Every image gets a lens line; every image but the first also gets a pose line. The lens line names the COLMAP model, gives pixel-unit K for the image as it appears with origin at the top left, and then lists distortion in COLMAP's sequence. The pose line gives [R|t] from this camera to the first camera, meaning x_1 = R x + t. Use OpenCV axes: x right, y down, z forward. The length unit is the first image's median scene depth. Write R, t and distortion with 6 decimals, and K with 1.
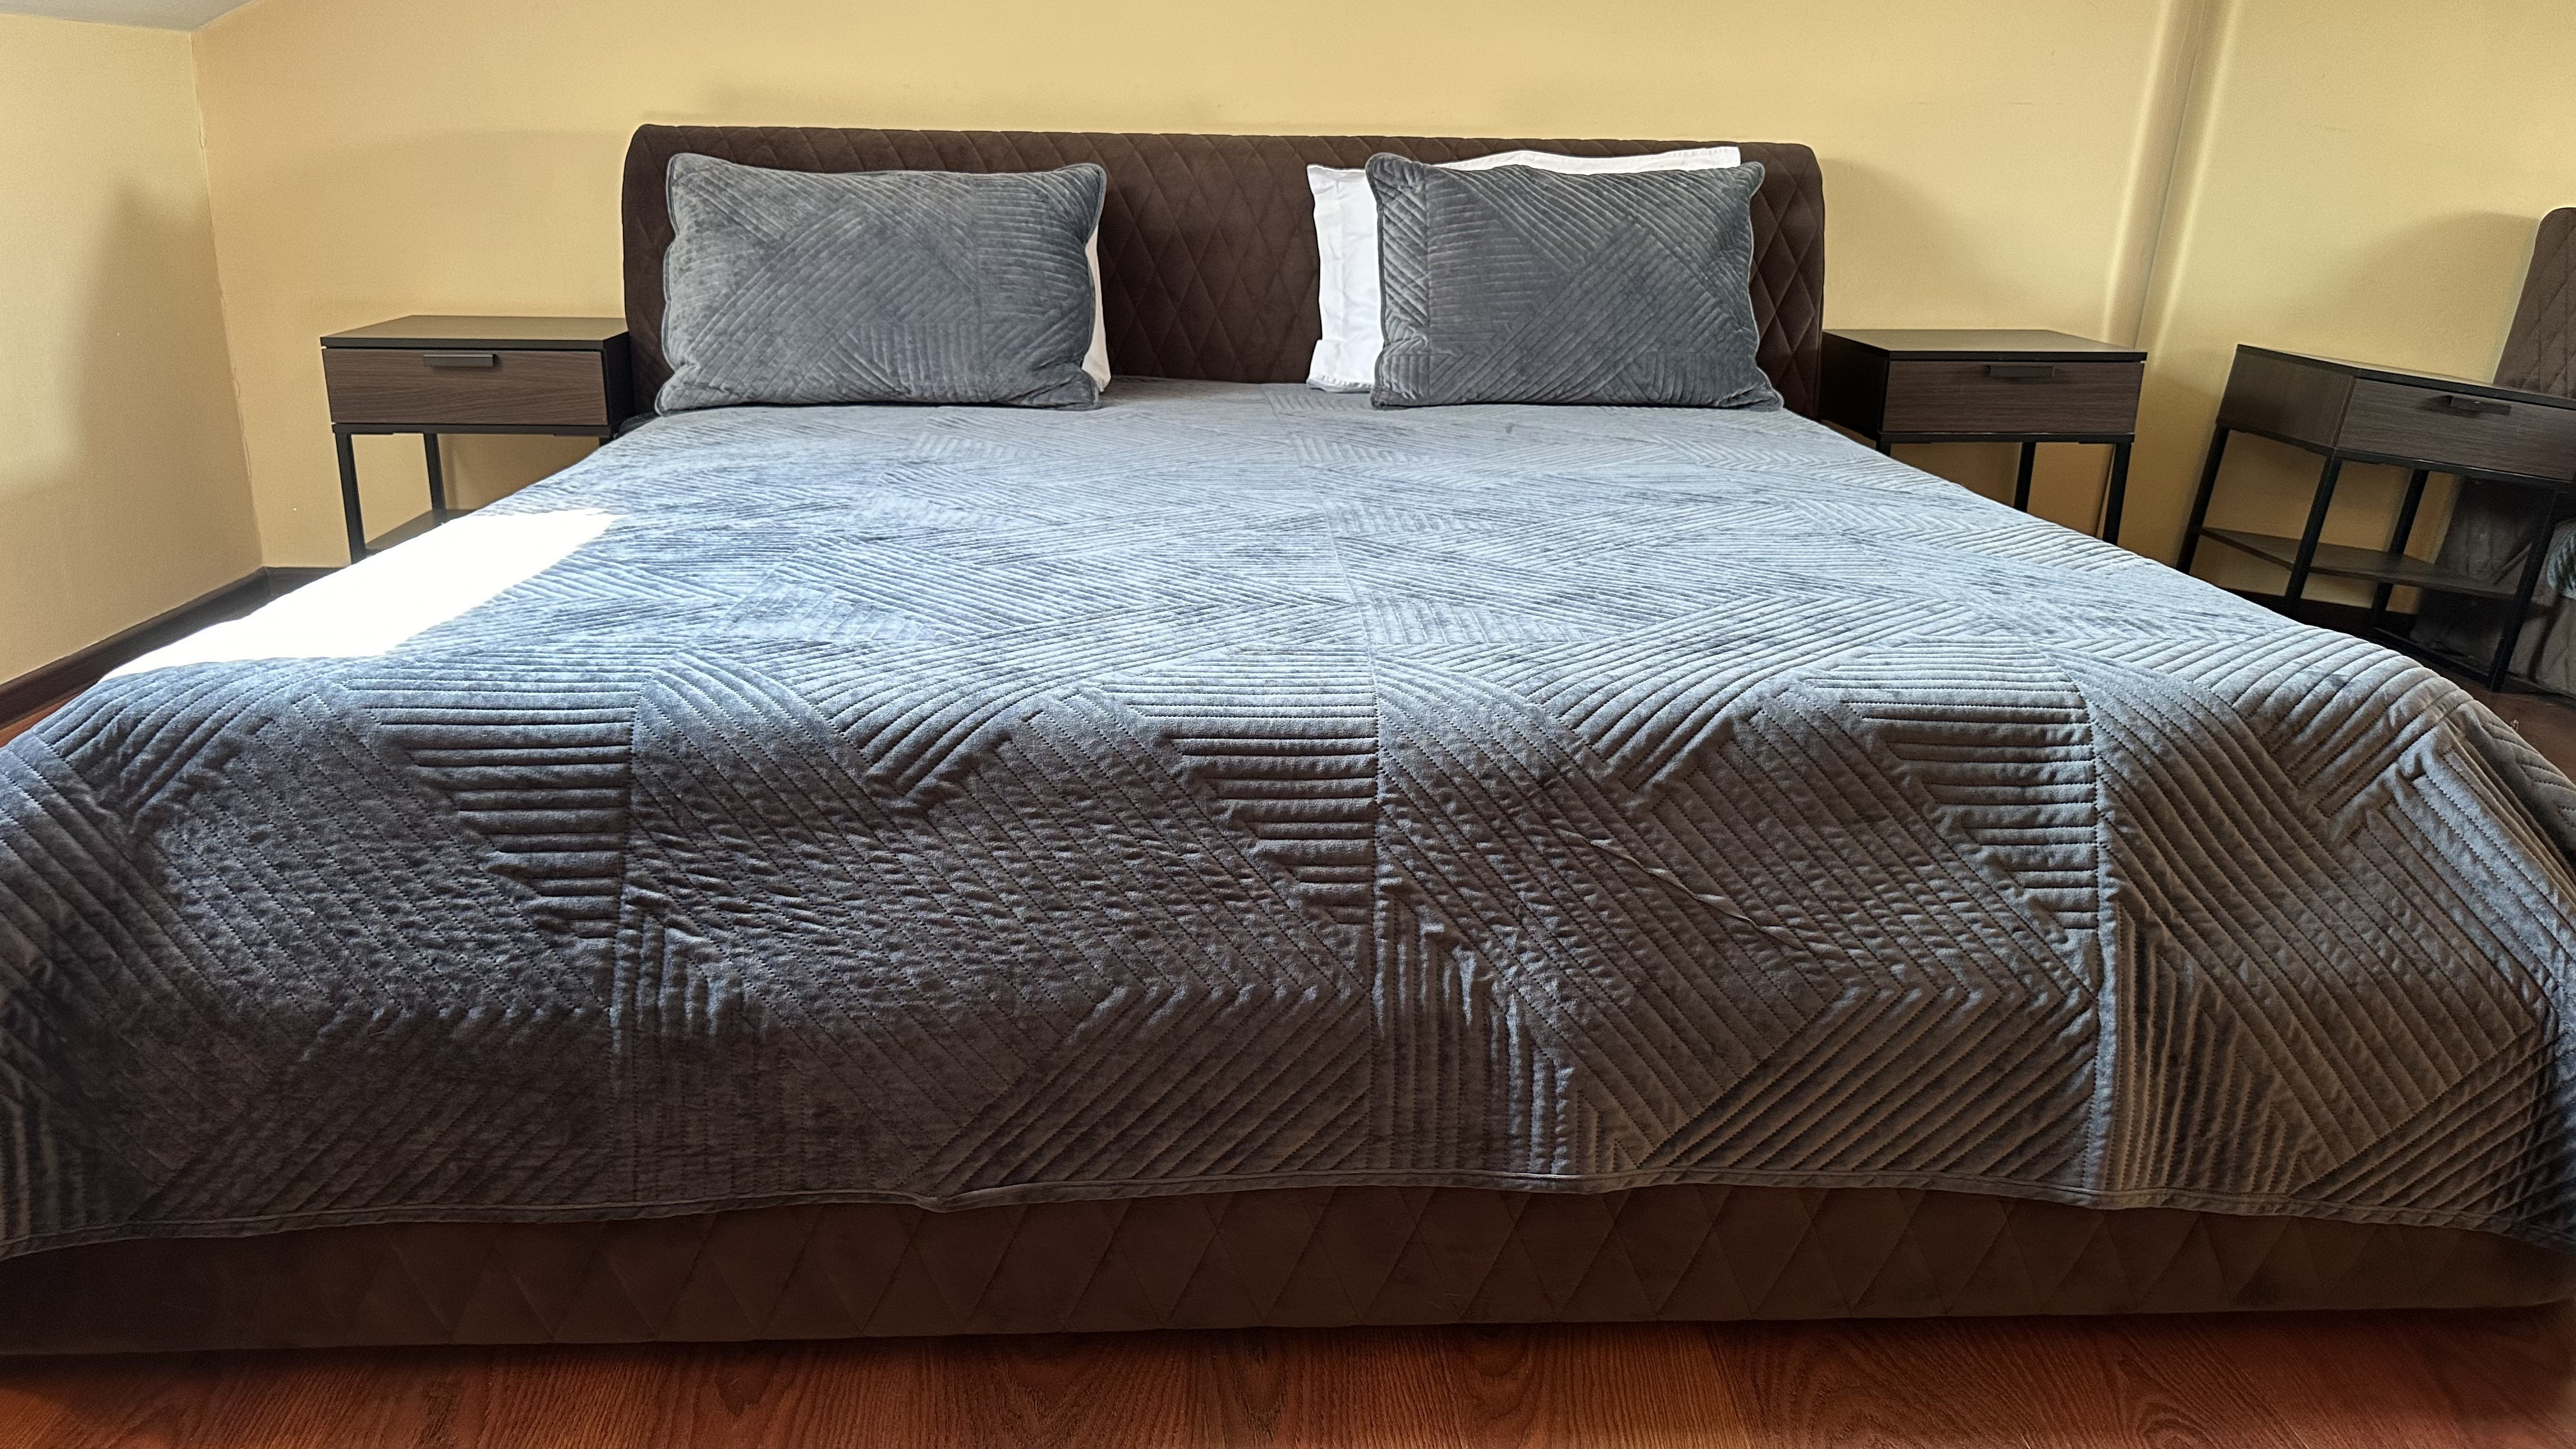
lens RADIAL K [[1922.2, 0, 1288.0], [0, 1922.2, 724.5], [0, 0, 1]] dist [0.054063, -0.001521]
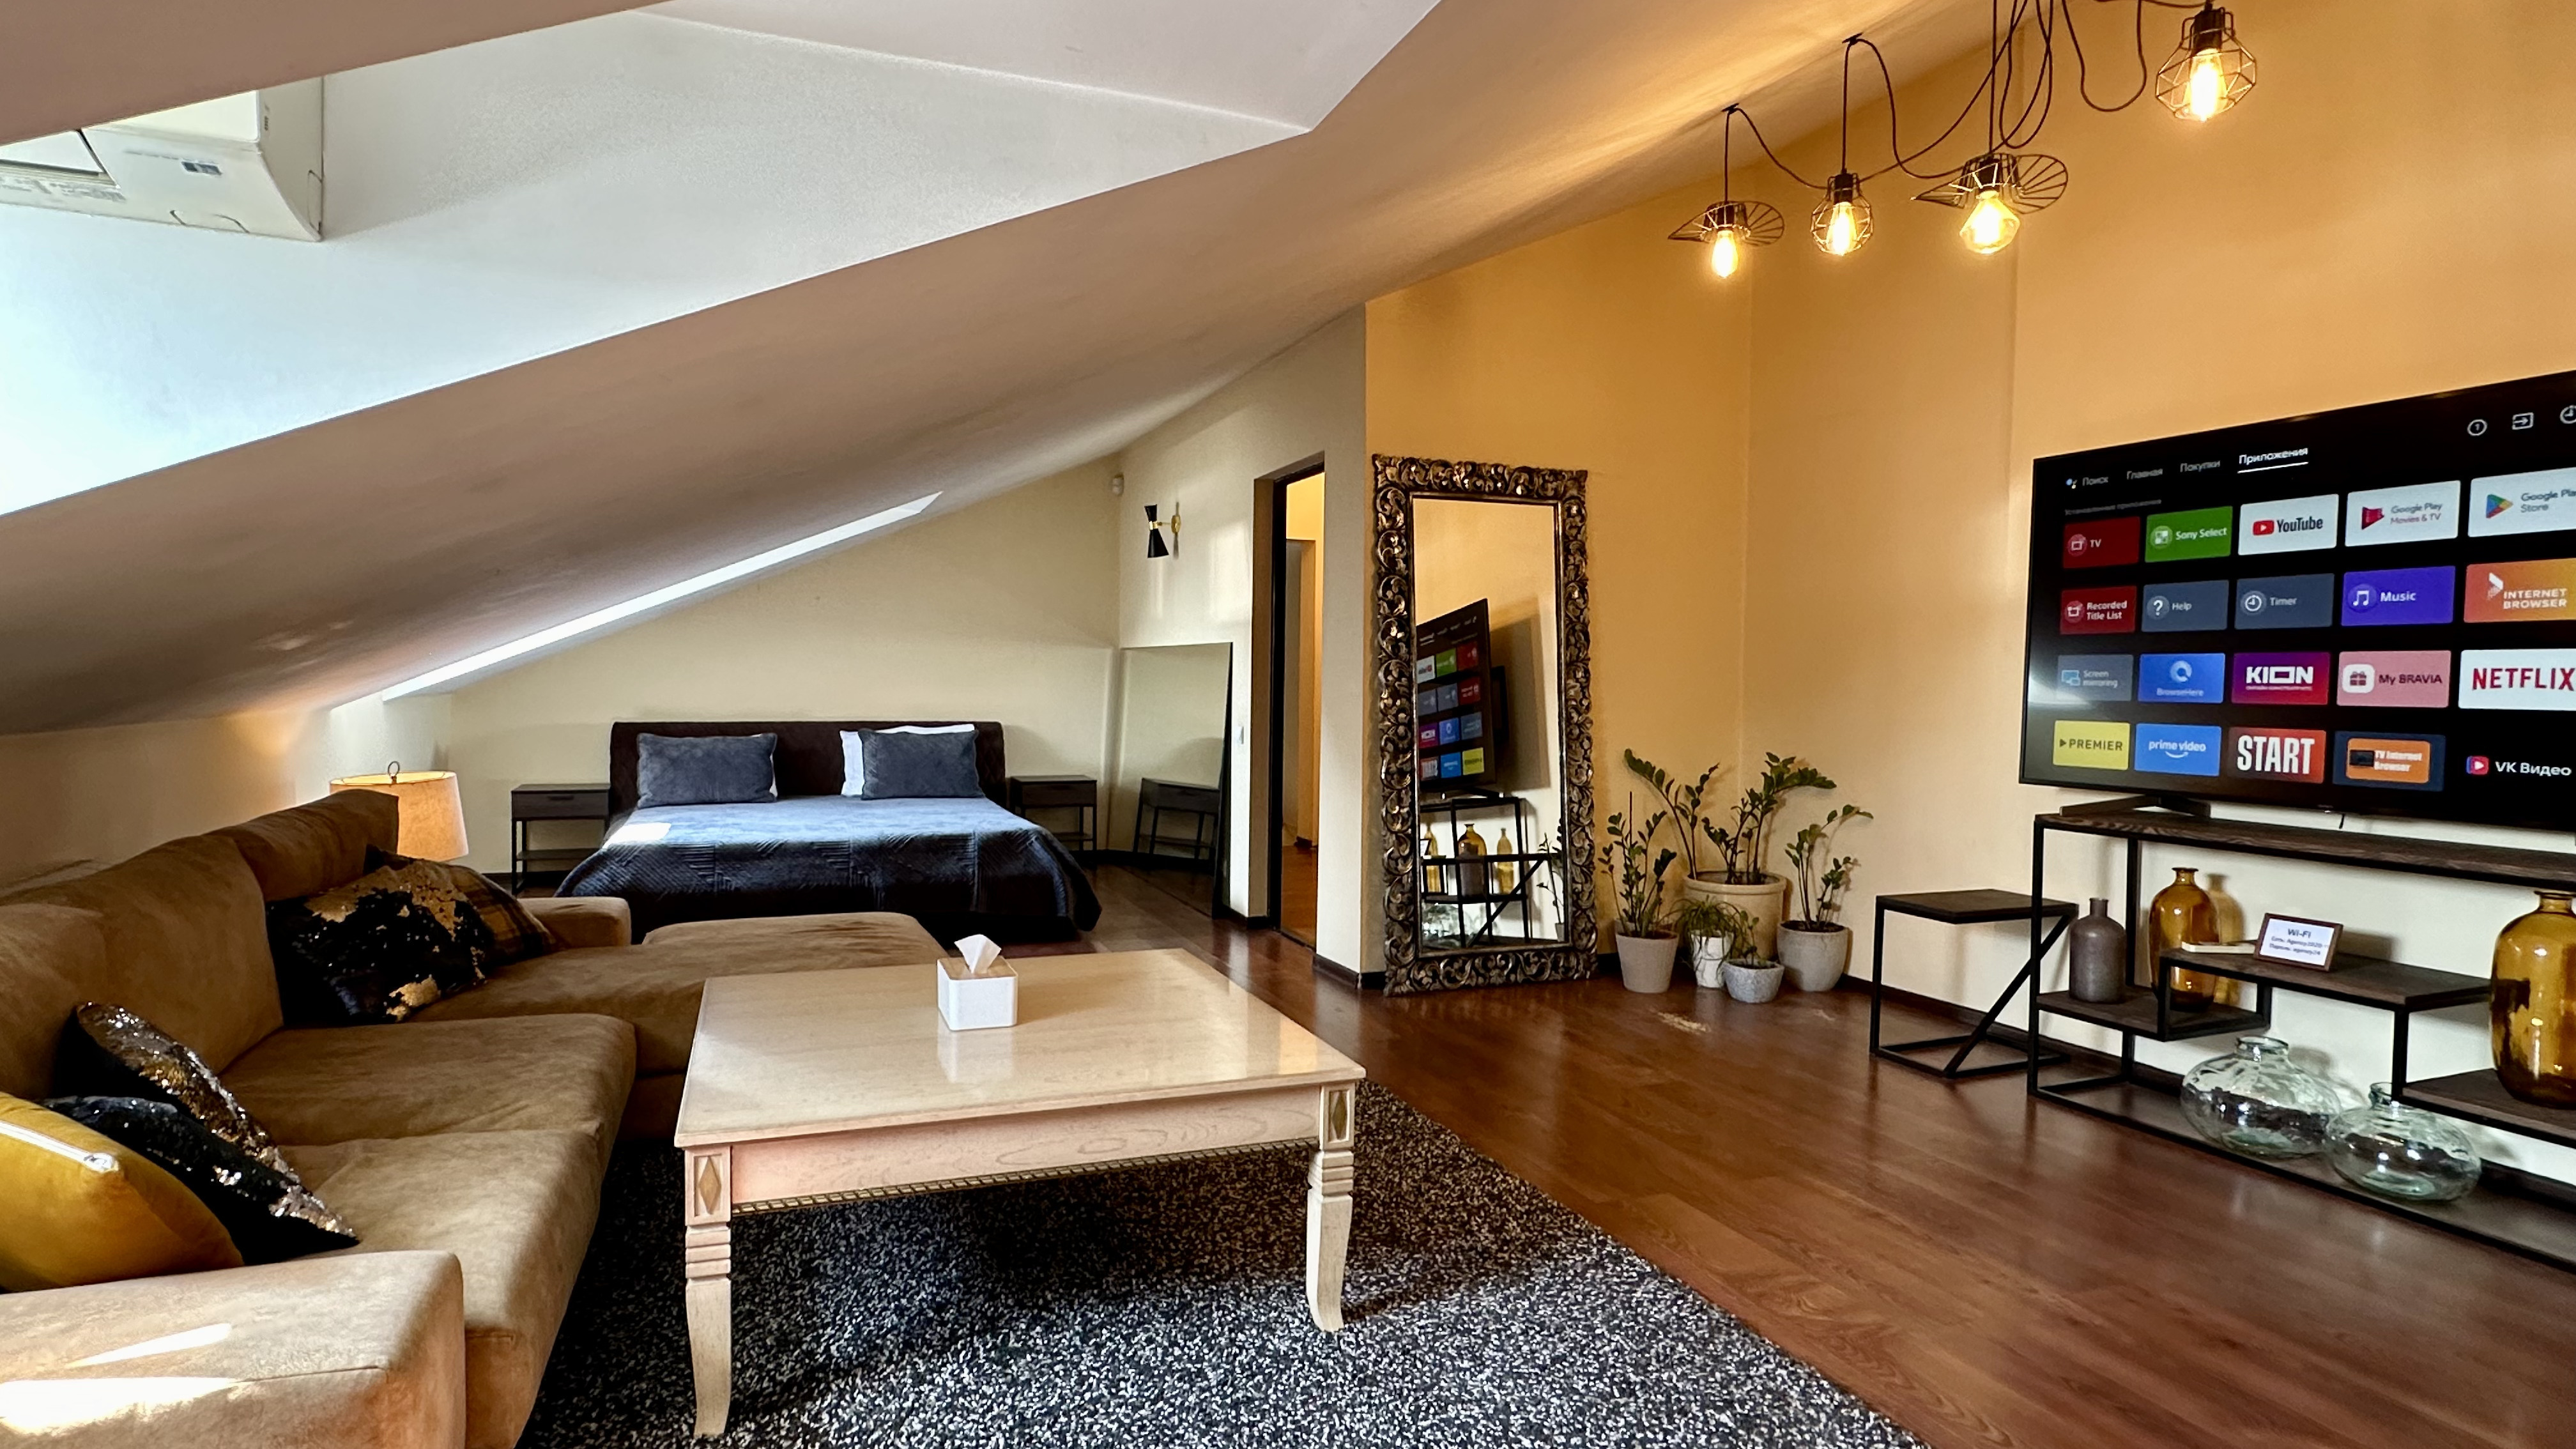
lens RADIAL K [[1328.6, 0, 1288.0], [0, 1328.6, 724.5], [0, 0, 1]] dist [0.001092, -0.000162]
pose [[0.947290, -0.015266, 0.320015, 0.009466], [0.093621, 0.968455, -0.230932, 0.325718], [-0.306395, 0.248719, 0.918837, -1.457203]]
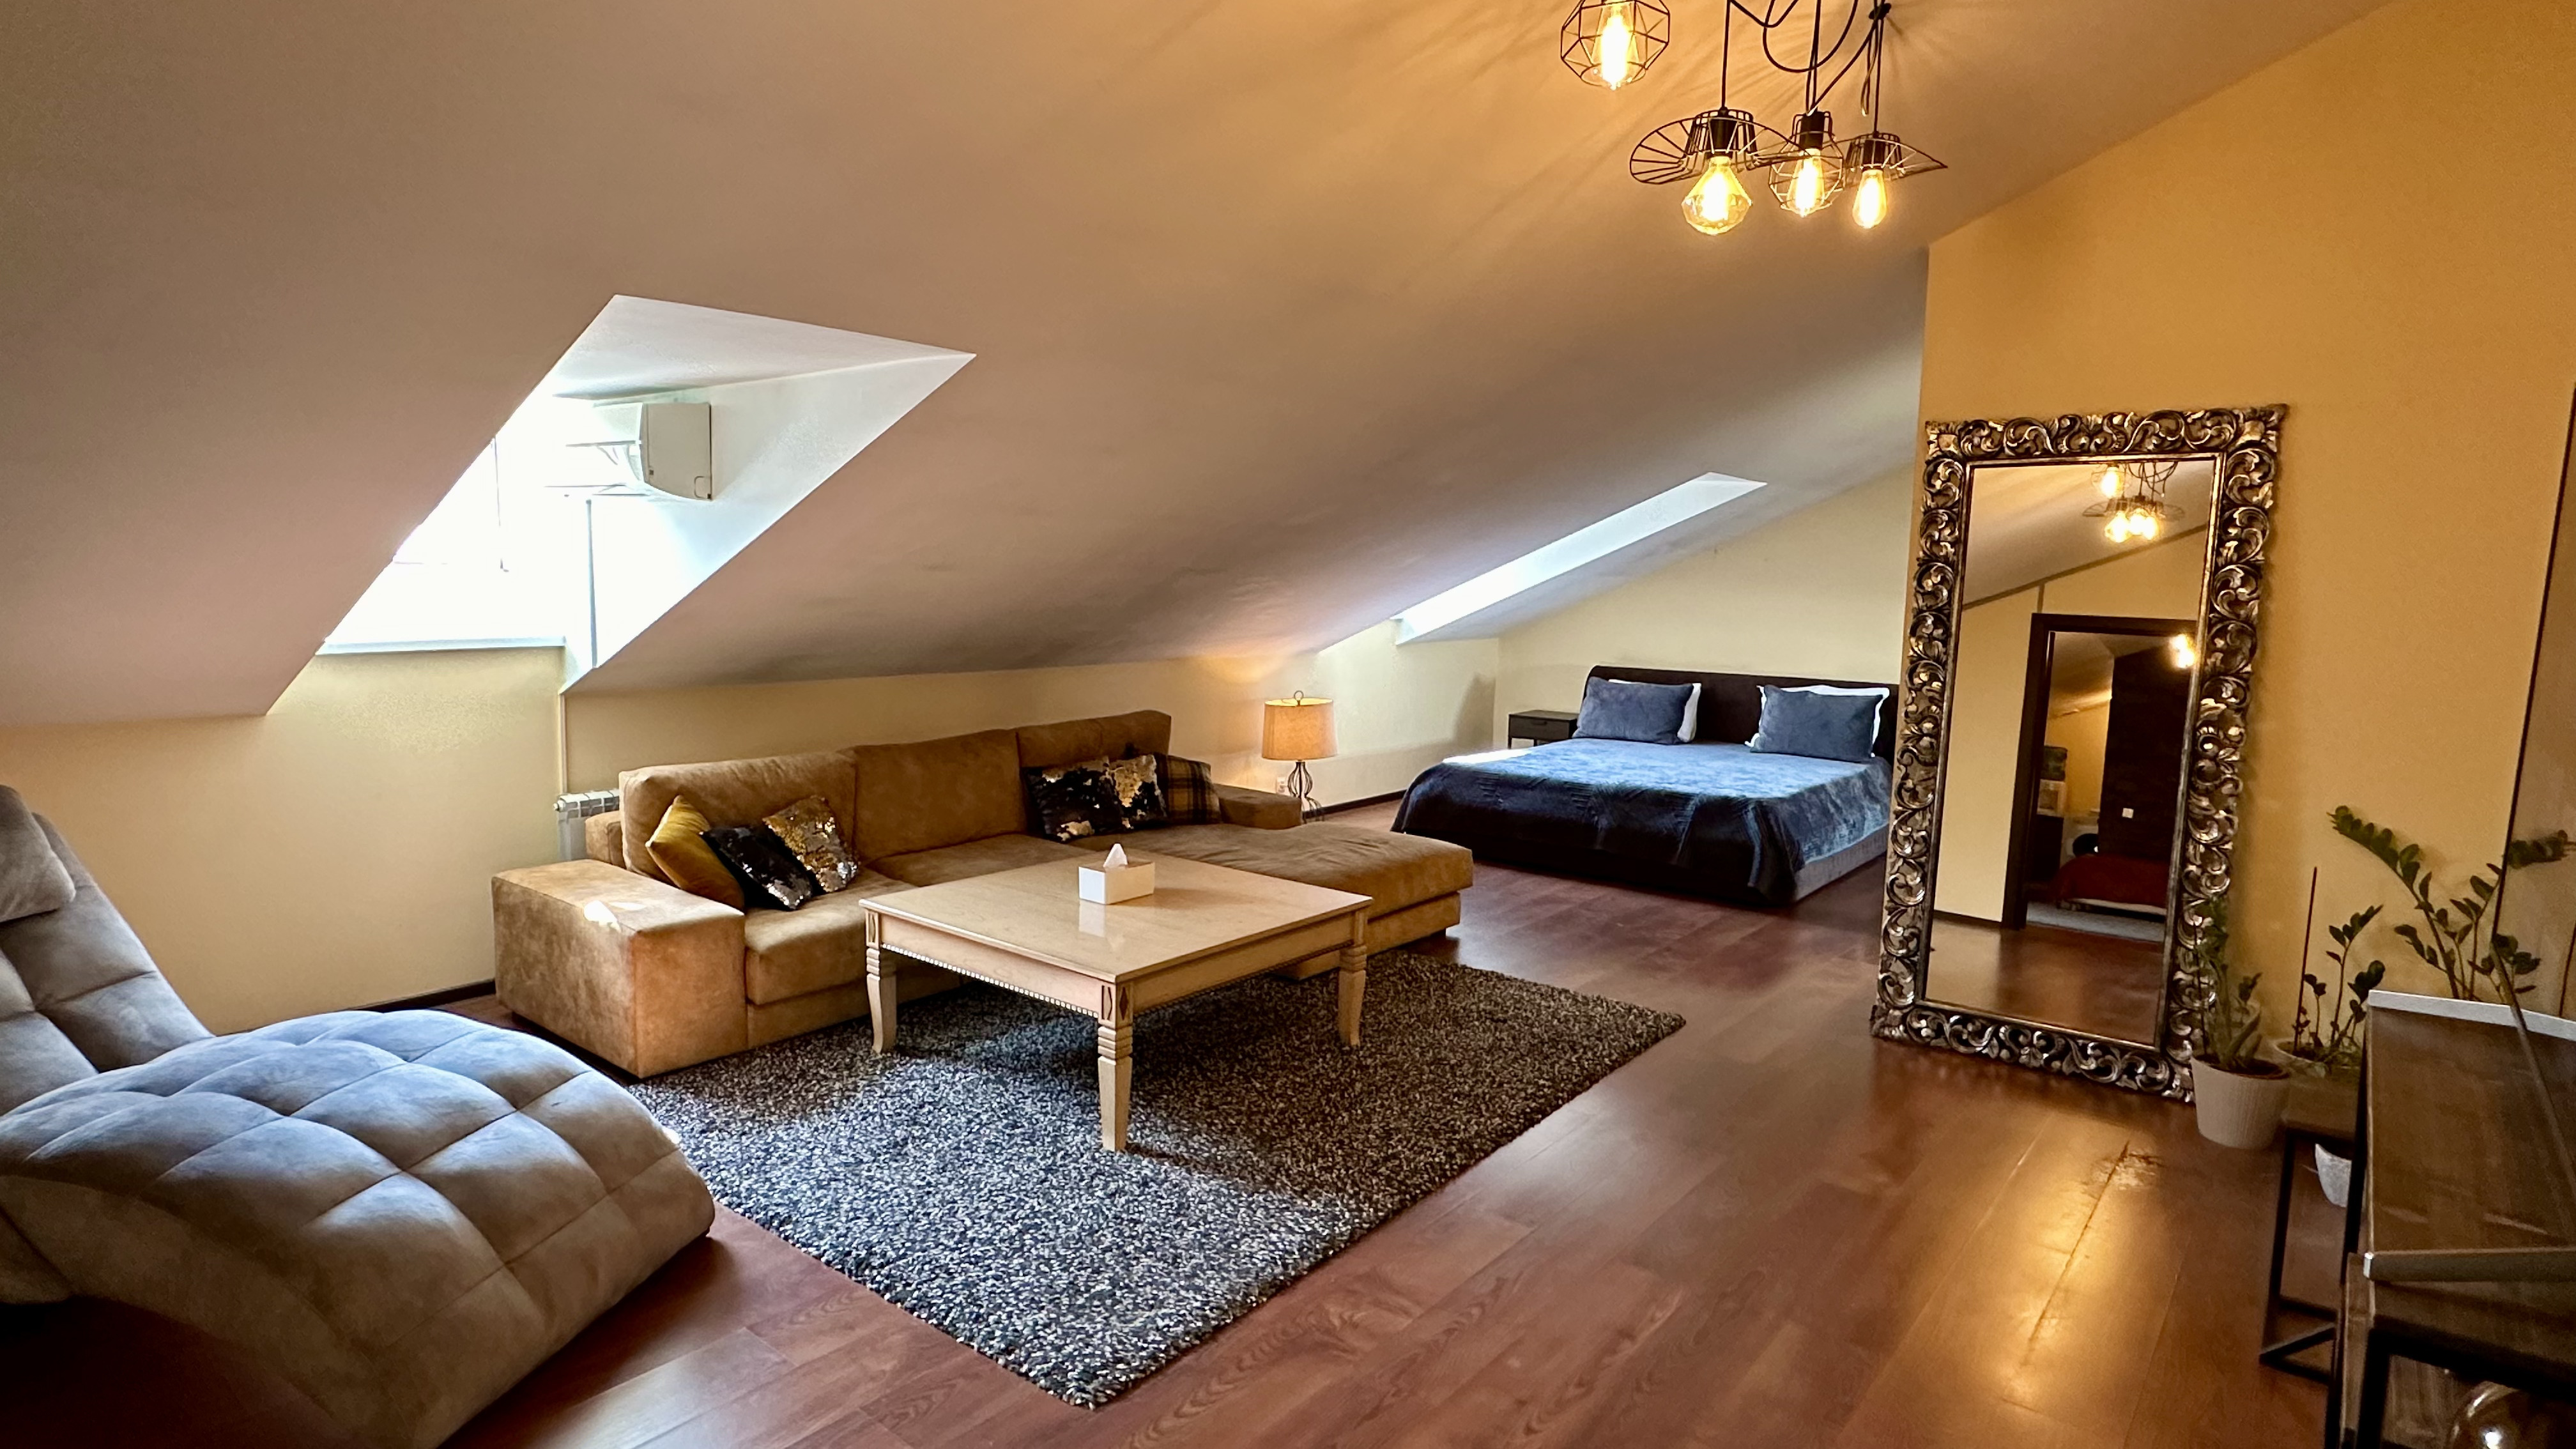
lens RADIAL K [[1328.6, 0, 1288.0], [0, 1328.6, 724.5], [0, 0, 1]] dist [0.001092, -0.000162]
pose [[0.756711, 0.075172, -0.649413, 1.031771], [-0.193593, 0.974580, -0.112768, 0.243631], [0.624428, 0.211054, 0.752028, -1.487514]]
